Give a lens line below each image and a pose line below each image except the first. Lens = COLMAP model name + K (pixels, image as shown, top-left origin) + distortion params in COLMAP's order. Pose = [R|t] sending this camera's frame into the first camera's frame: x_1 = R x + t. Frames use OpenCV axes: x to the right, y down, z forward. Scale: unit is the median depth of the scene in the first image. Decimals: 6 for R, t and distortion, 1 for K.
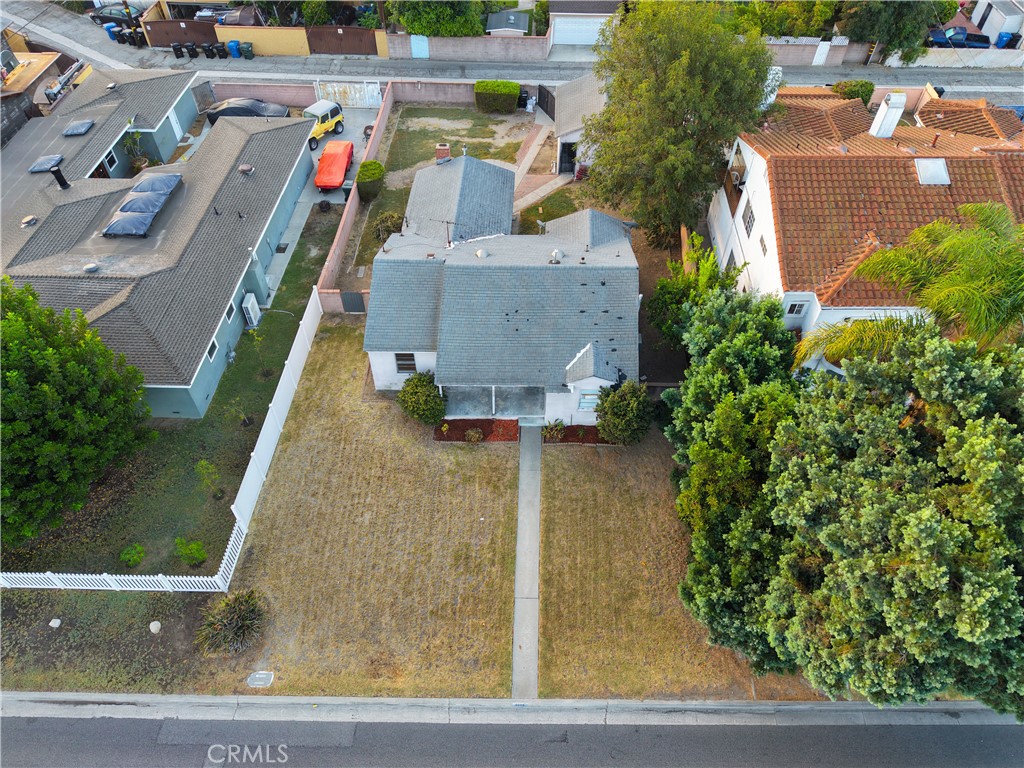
lens RADIAL K [[708.7, 0, 552.4], [0, 708.7, 298.3], [0, 0, 1]] dist [0.000414, 0.002474]
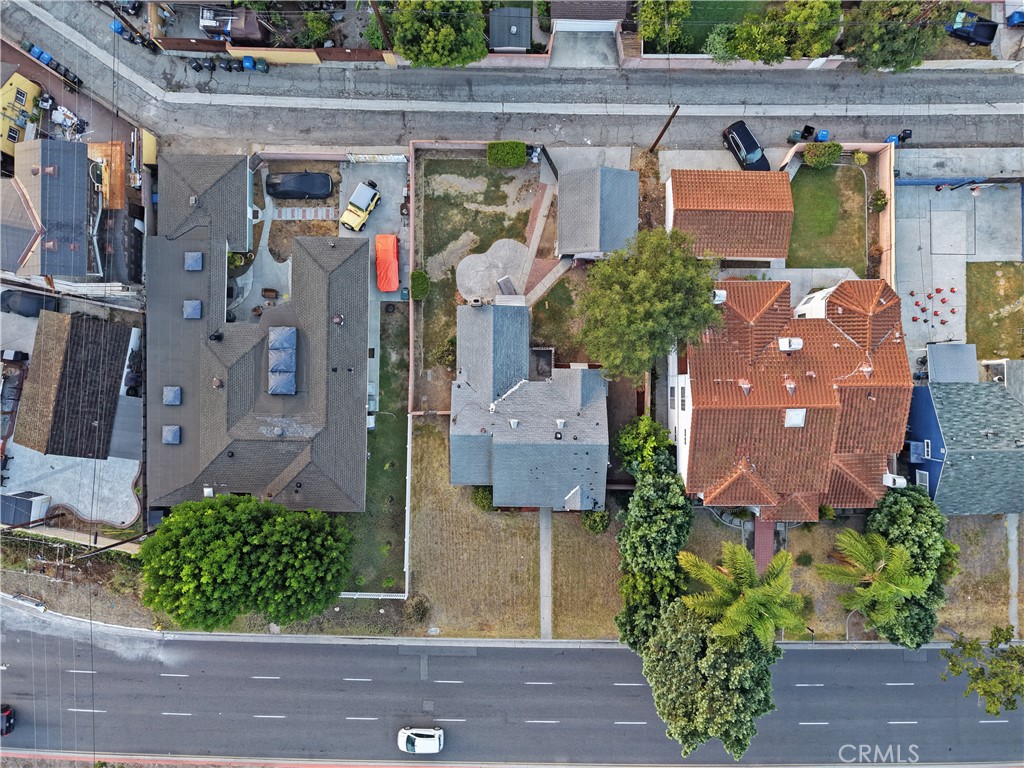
lens RADIAL K [[705.2, 0, 523.7], [0, 705.2, 361.6], [0, 0, 1]] dist [0.004533, -0.001278]
pose [[0.999306, -0.005690, -0.036815, -0.016670], [0.028780, 0.745385, 0.666013, -1.296737], [0.023652, -0.666610, 0.745031, -0.108789]]
